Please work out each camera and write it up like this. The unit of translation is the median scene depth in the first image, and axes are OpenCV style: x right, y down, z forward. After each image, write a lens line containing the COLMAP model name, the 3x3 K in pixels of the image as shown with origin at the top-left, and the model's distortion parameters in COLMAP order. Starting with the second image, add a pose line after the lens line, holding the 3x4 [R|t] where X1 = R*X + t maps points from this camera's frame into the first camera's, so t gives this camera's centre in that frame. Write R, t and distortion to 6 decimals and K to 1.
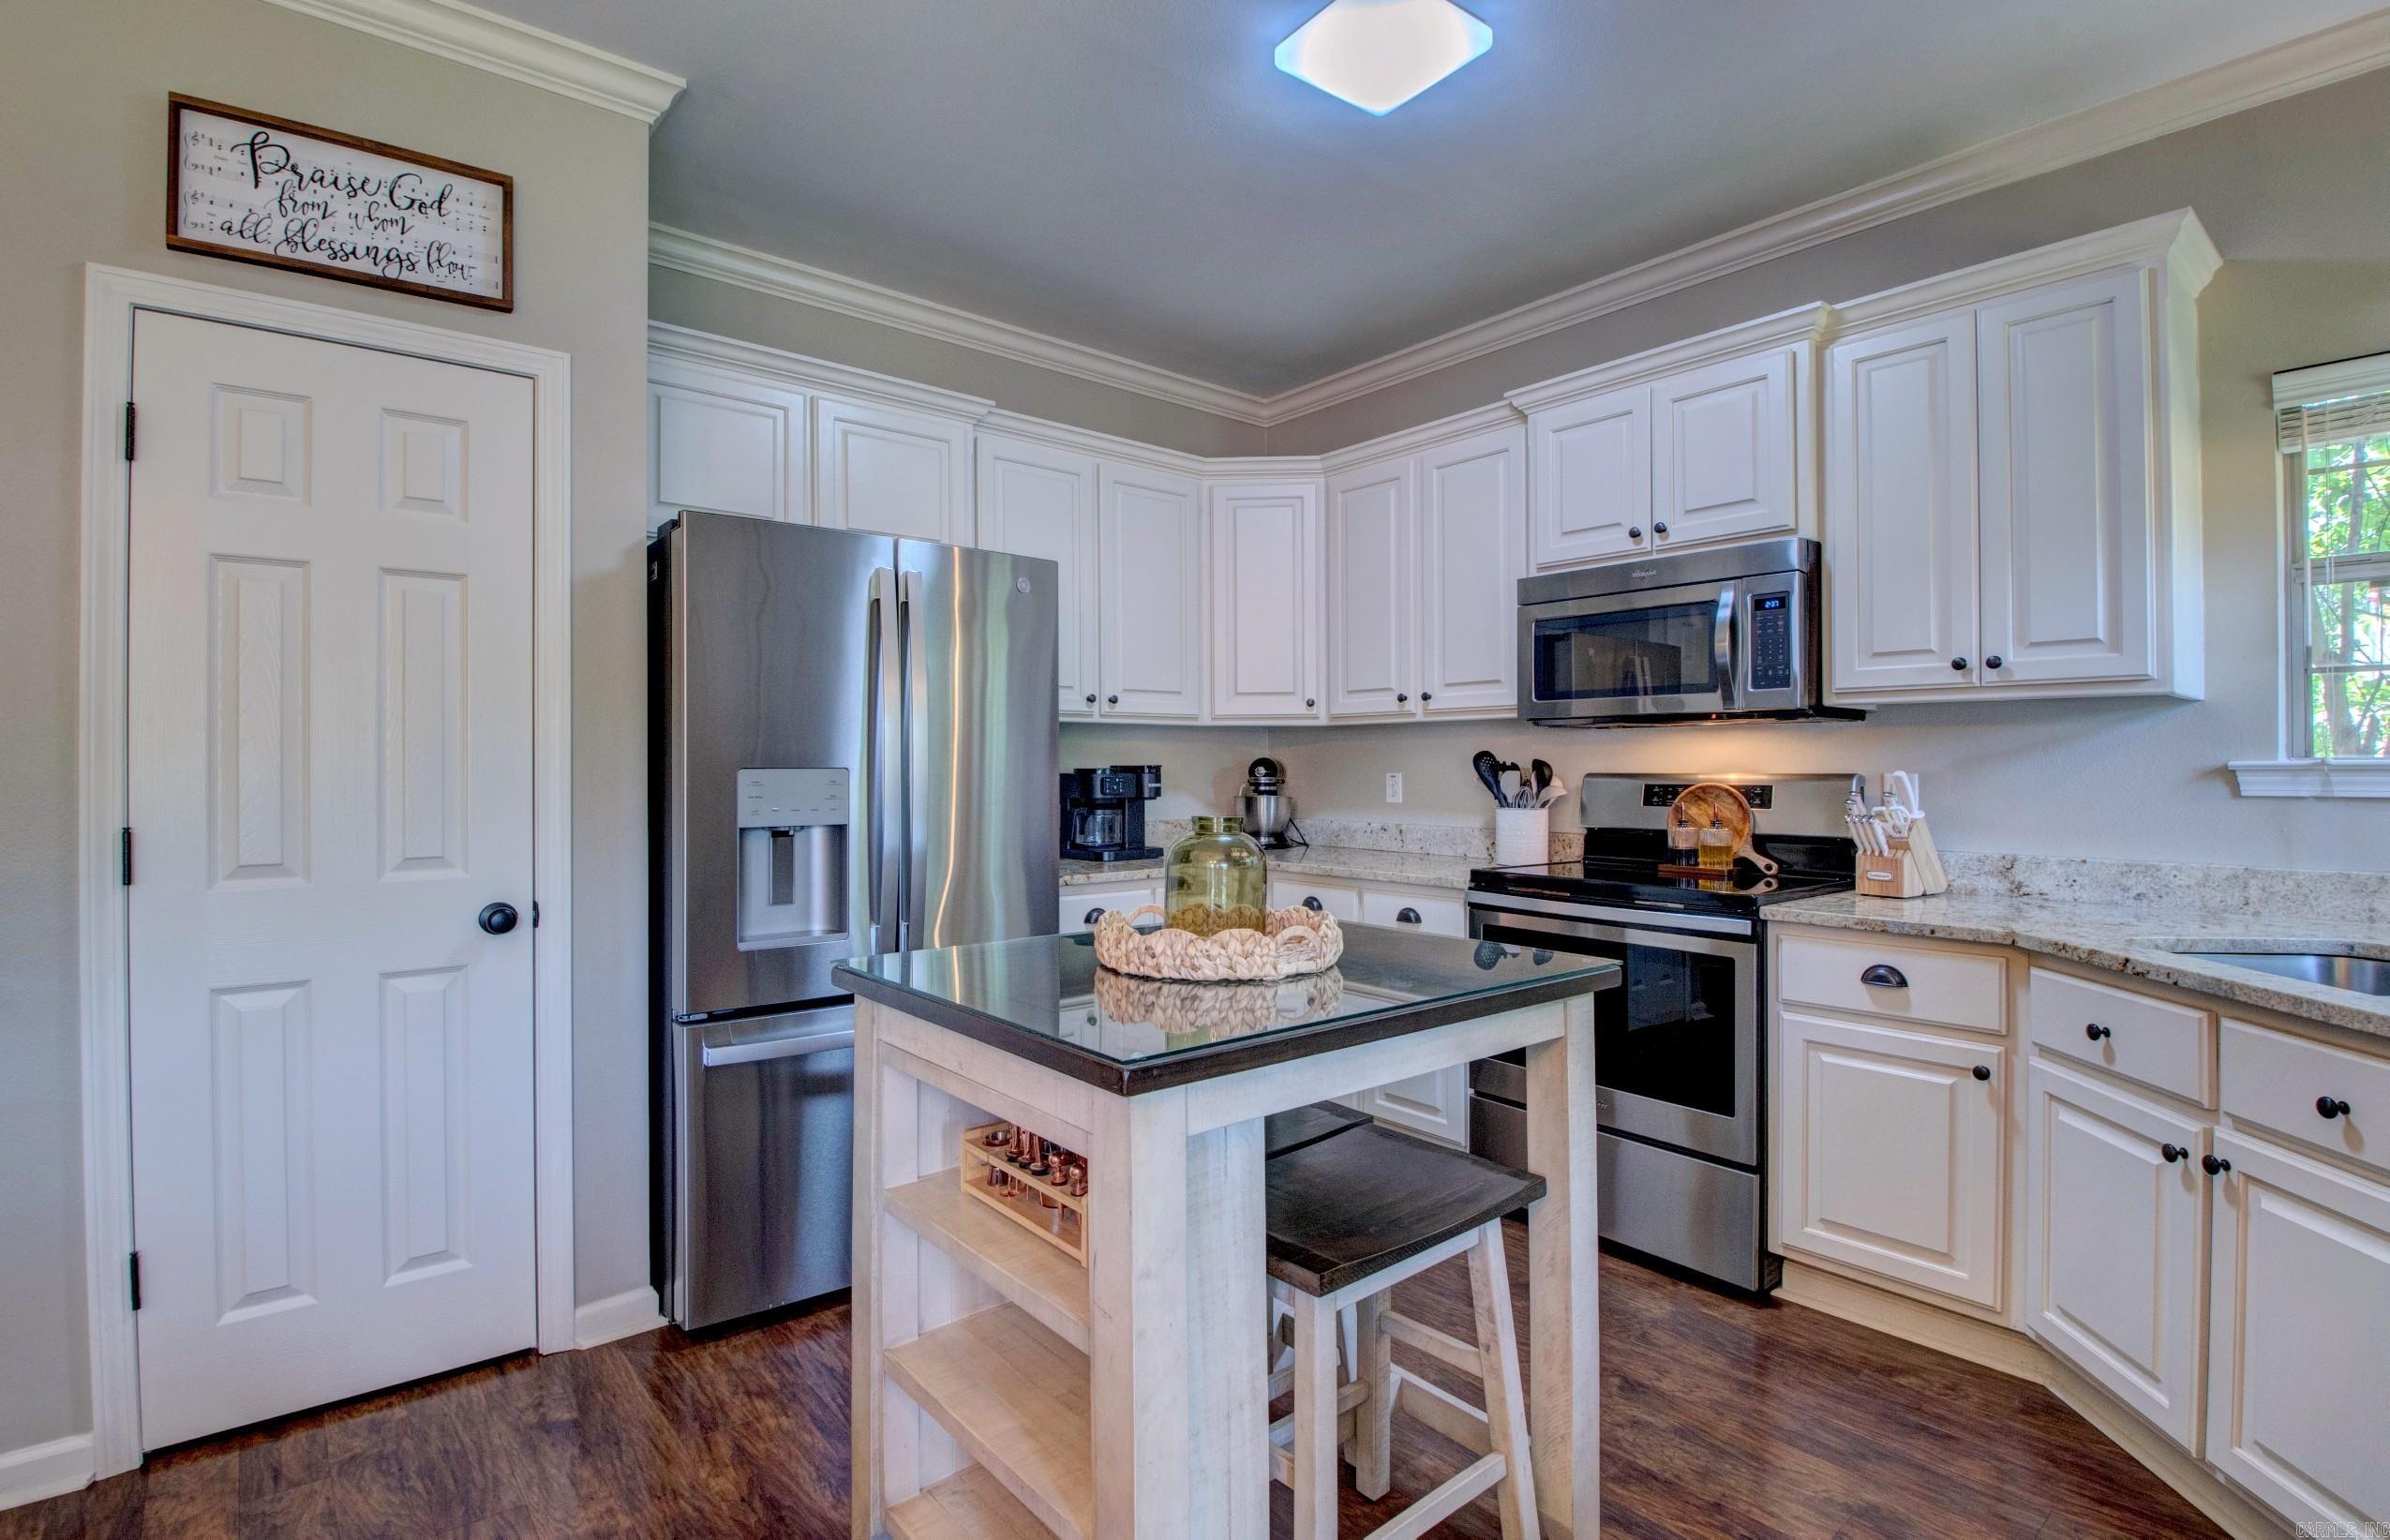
lens RADIAL K [[1105.8, 0, 1142.1], [0, 1105.8, 760.7], [0, 0, 1]] dist [0.003041, -0.020135]
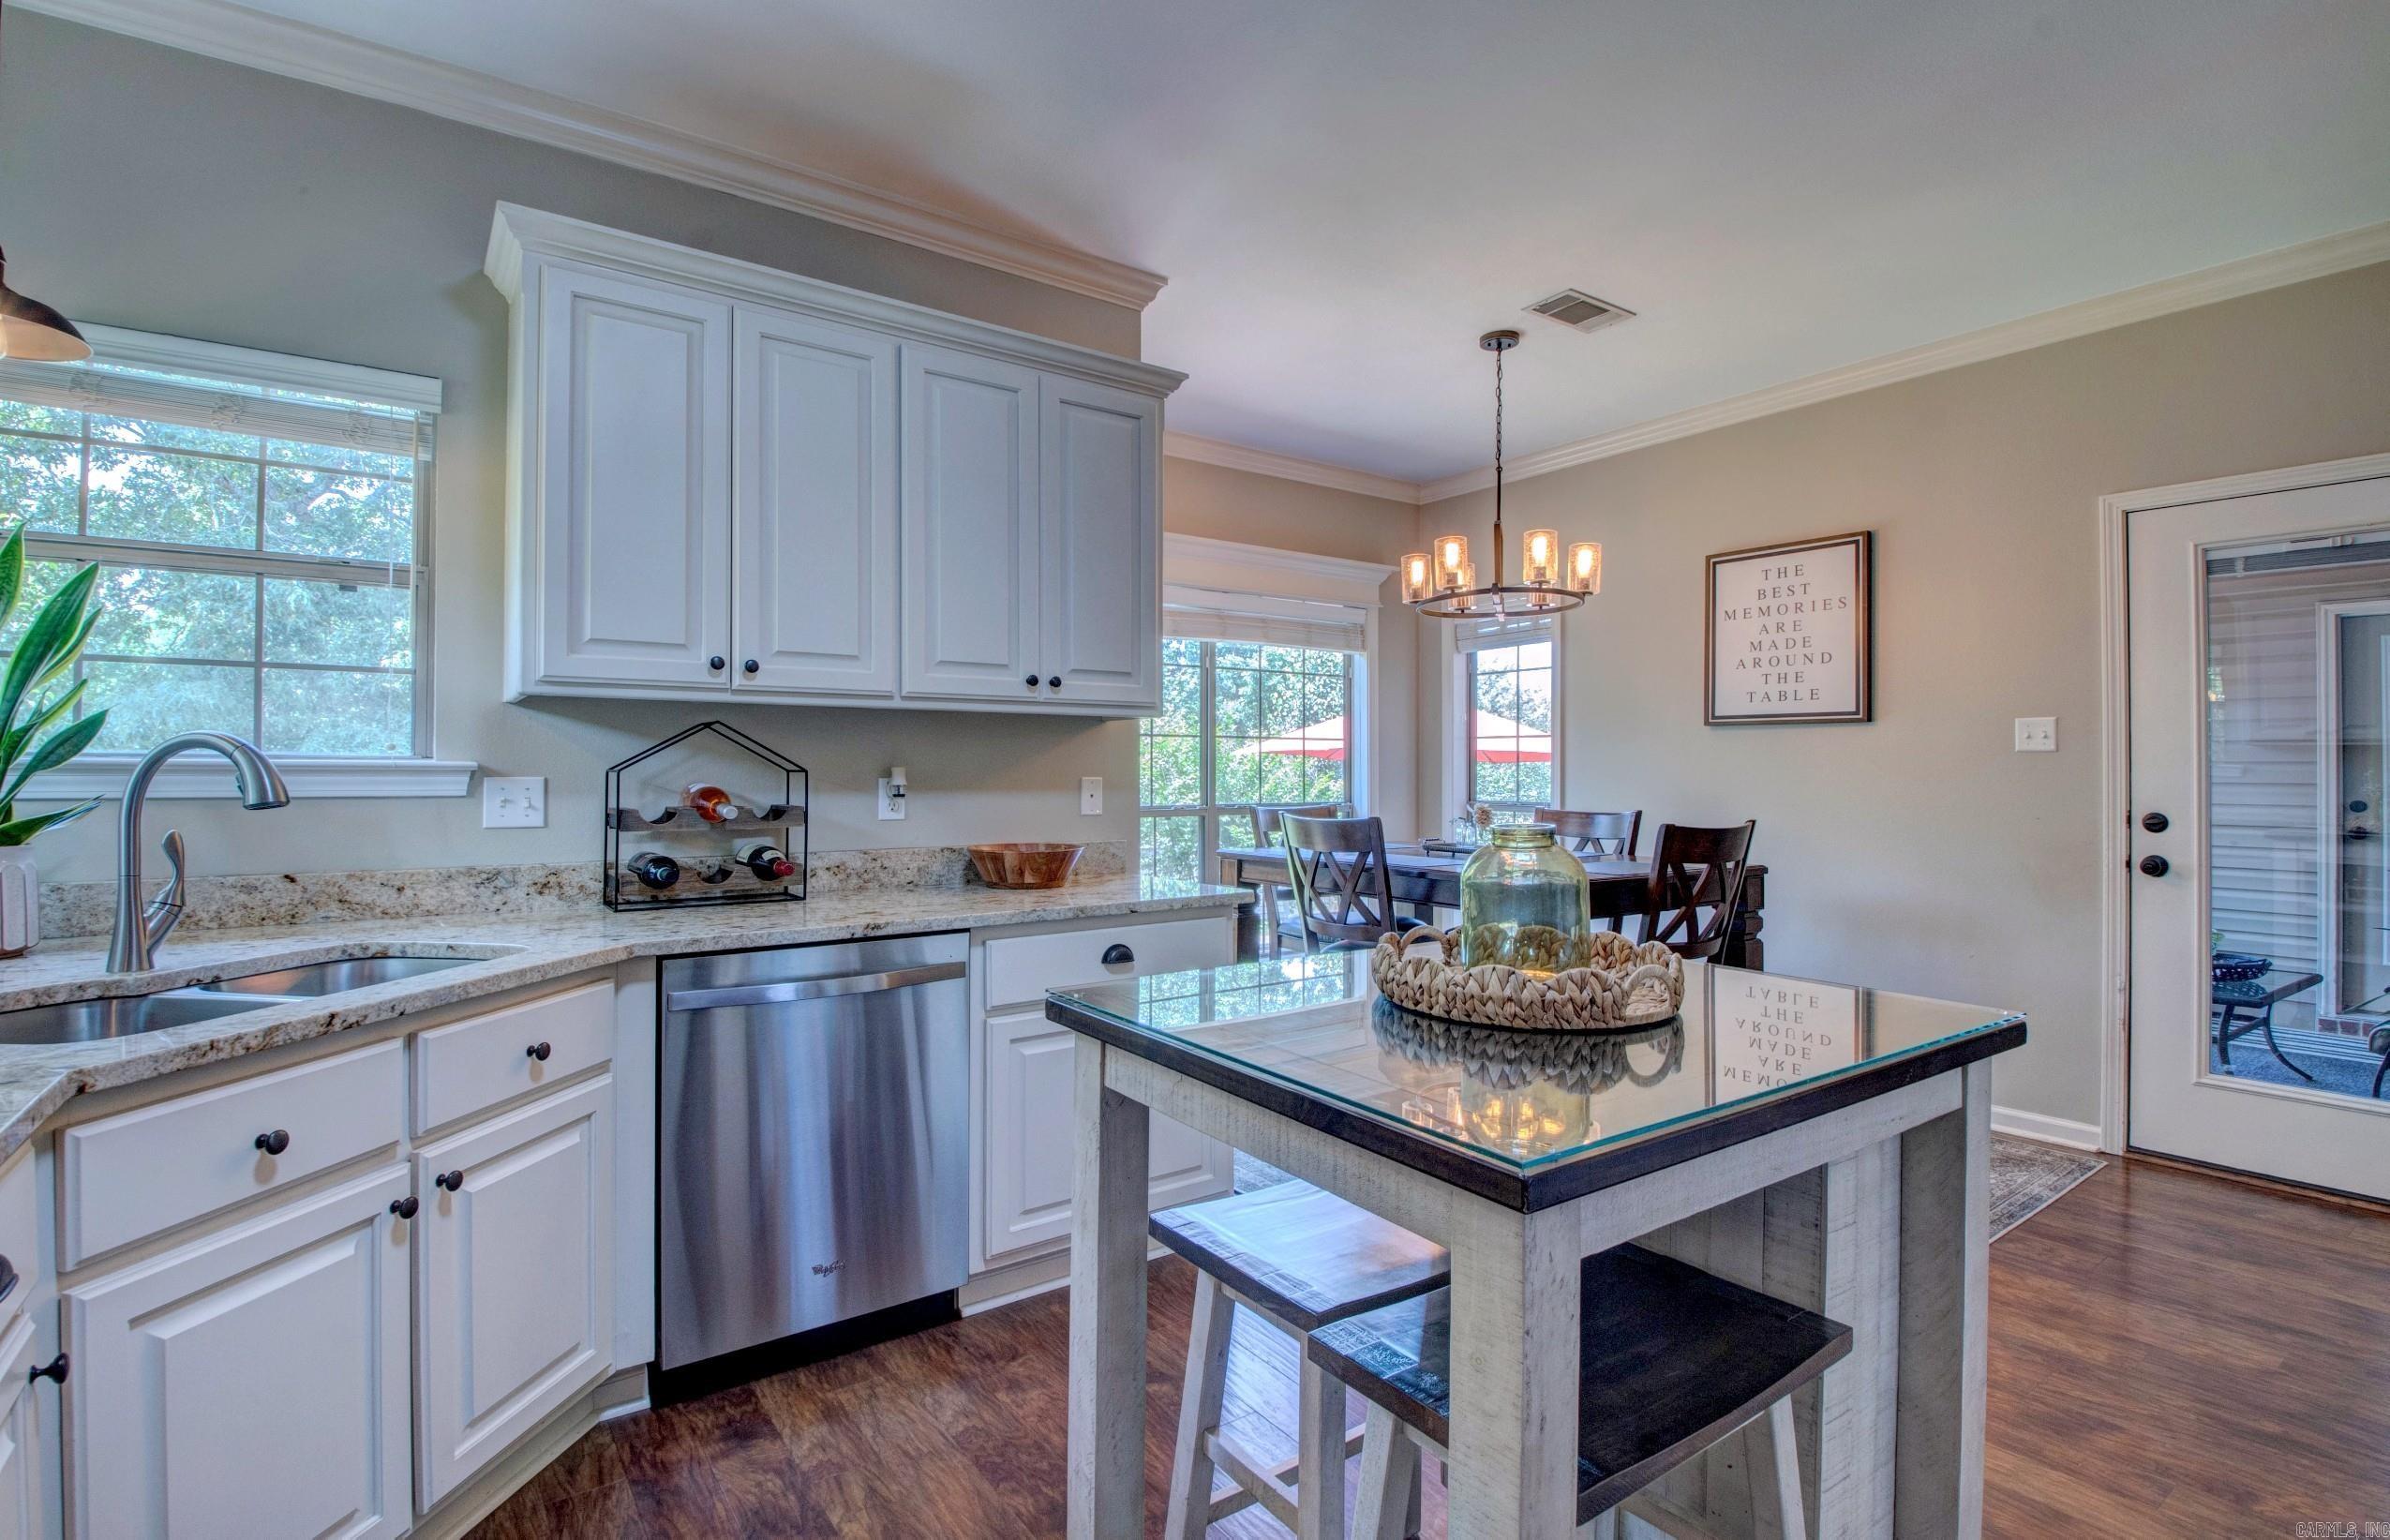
lens RADIAL K [[1141.9, 0, 1149.4], [0, 1141.9, 762.7], [0, 0, 1]] dist [0.013870, -0.027583]
pose [[-0.998047, 0.001544, 0.062456, 0.165899], [0.000796, 0.999928, -0.012003, 0.008737], [-0.062470, -0.011929, -0.997976, 1.056650]]
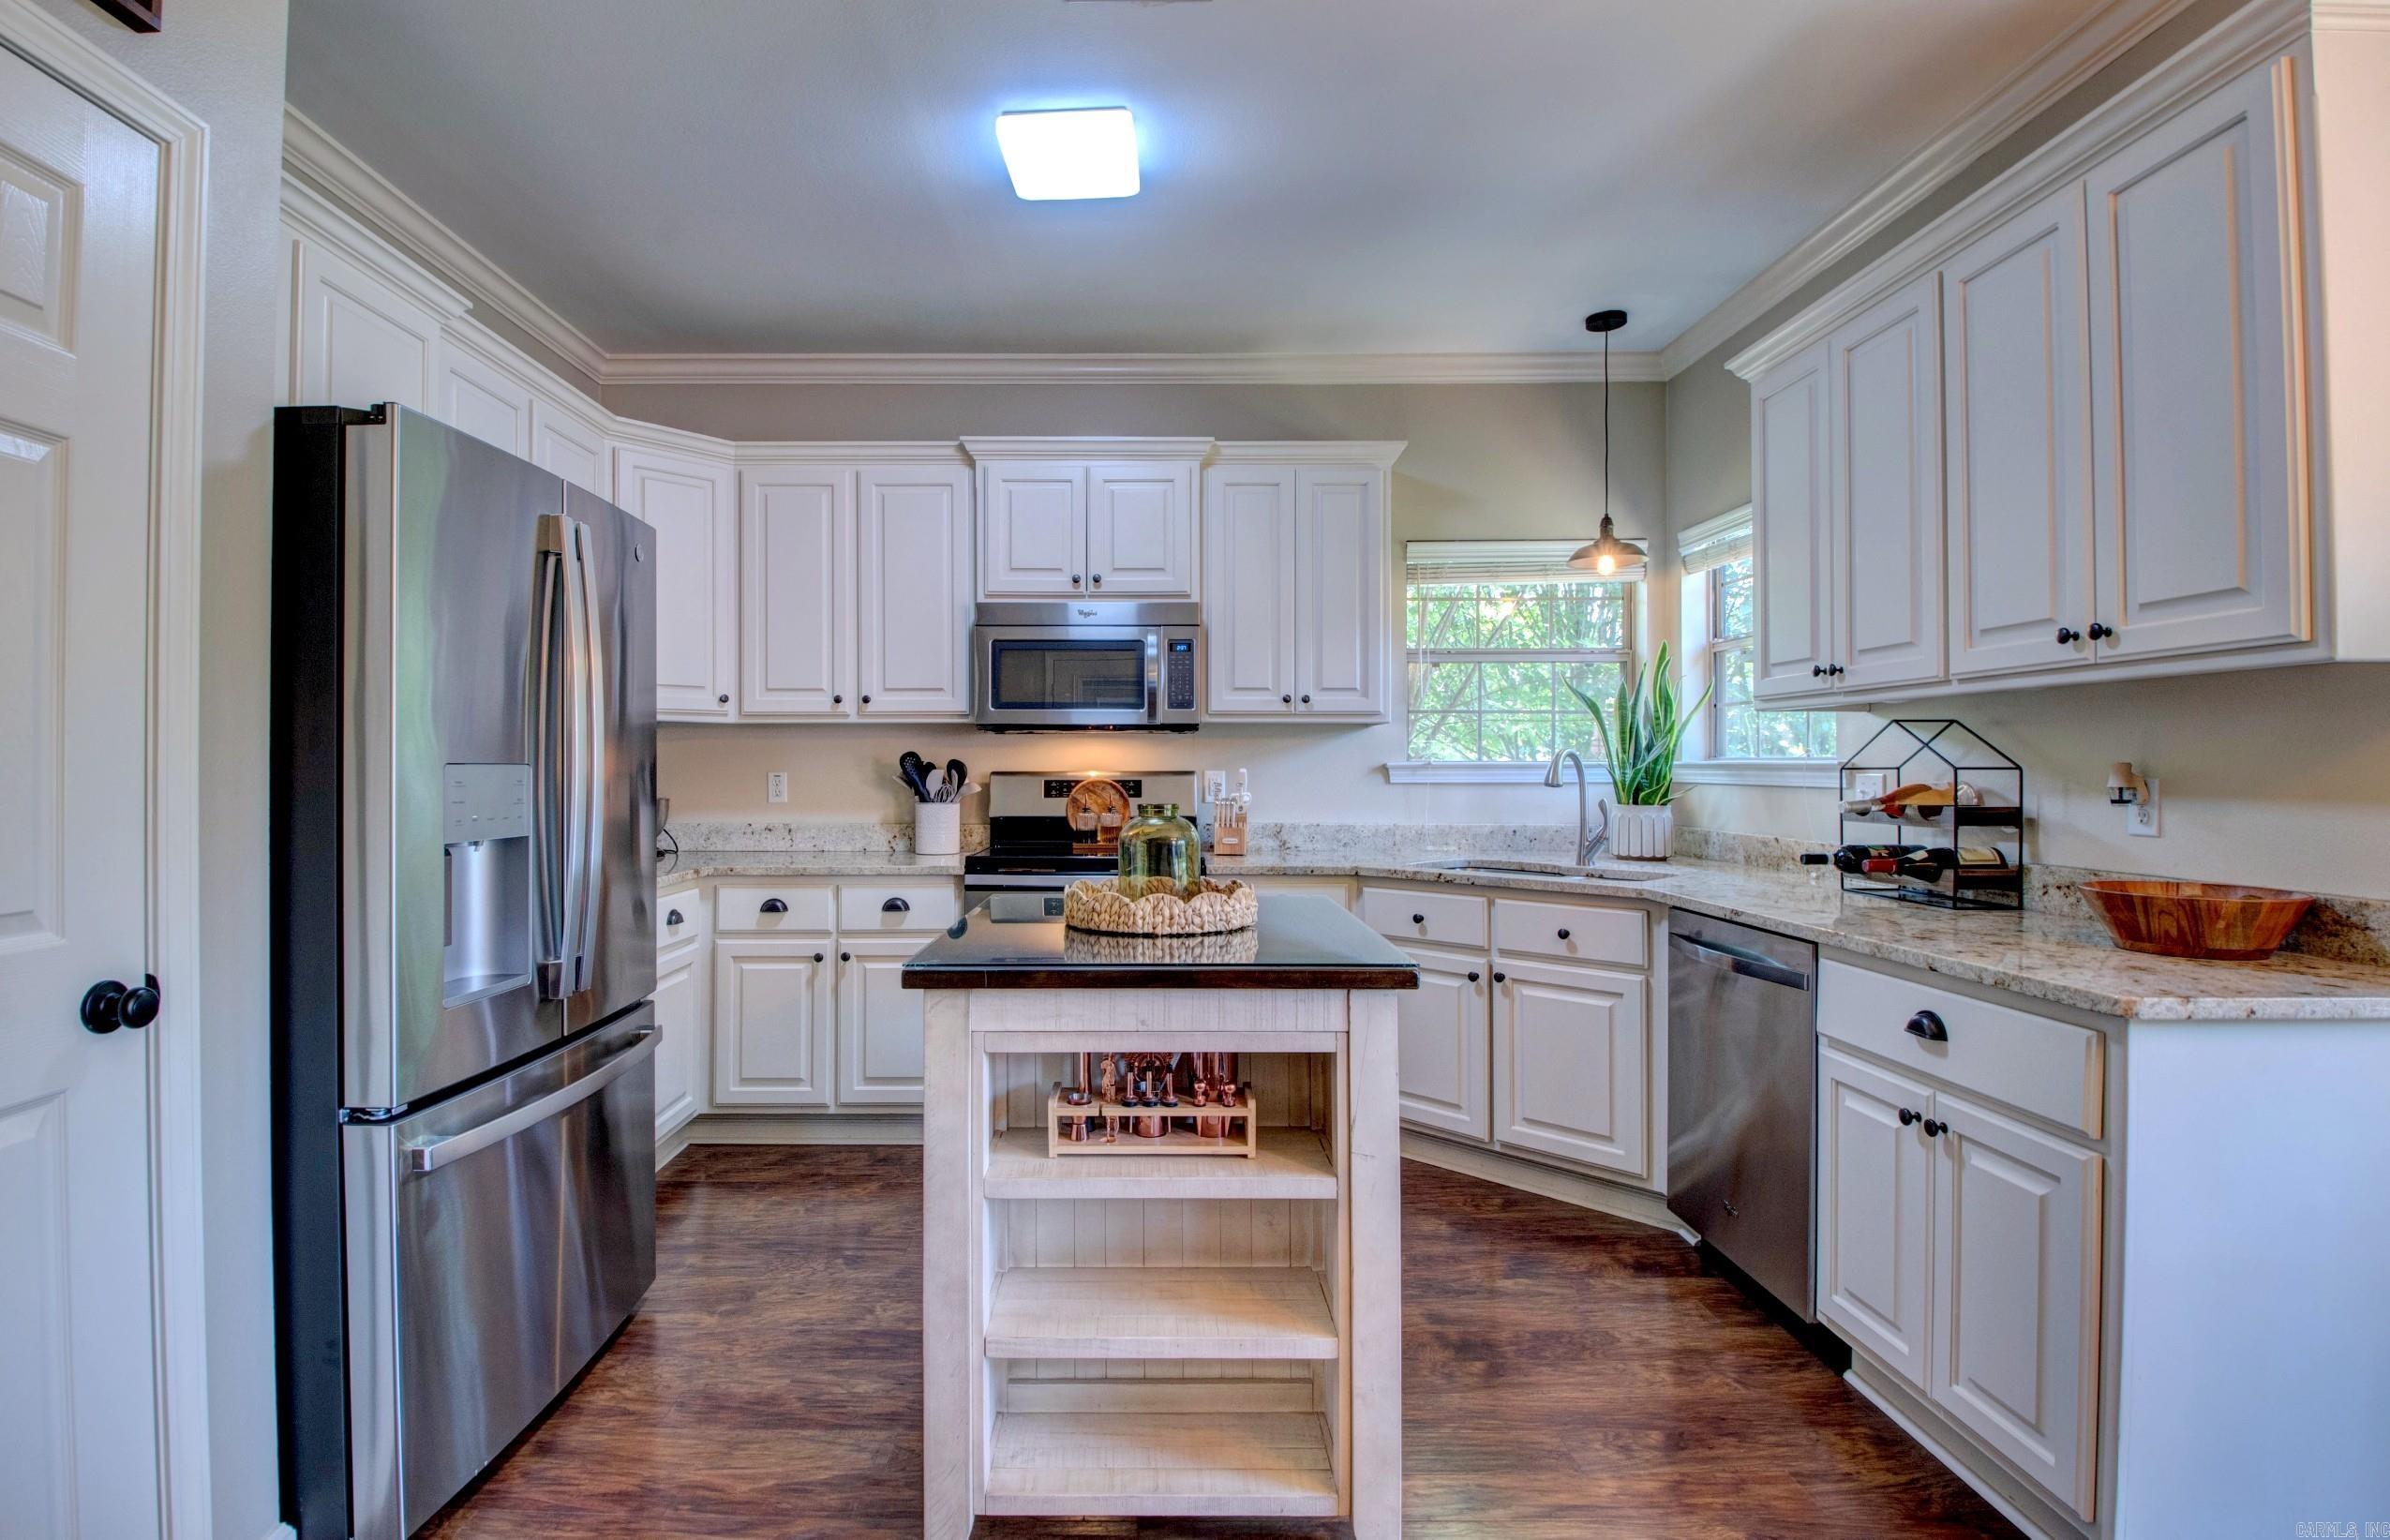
lens RADIAL K [[1141.9, 0, 1149.4], [0, 1141.9, 762.7], [0, 0, 1]] dist [0.013870, -0.027583]
pose [[0.627124, 0.005263, 0.778902, -0.503339], [-0.004637, 0.999985, -0.003024, 0.005463], [-0.778906, -0.001715, 0.627138, 0.122473]]
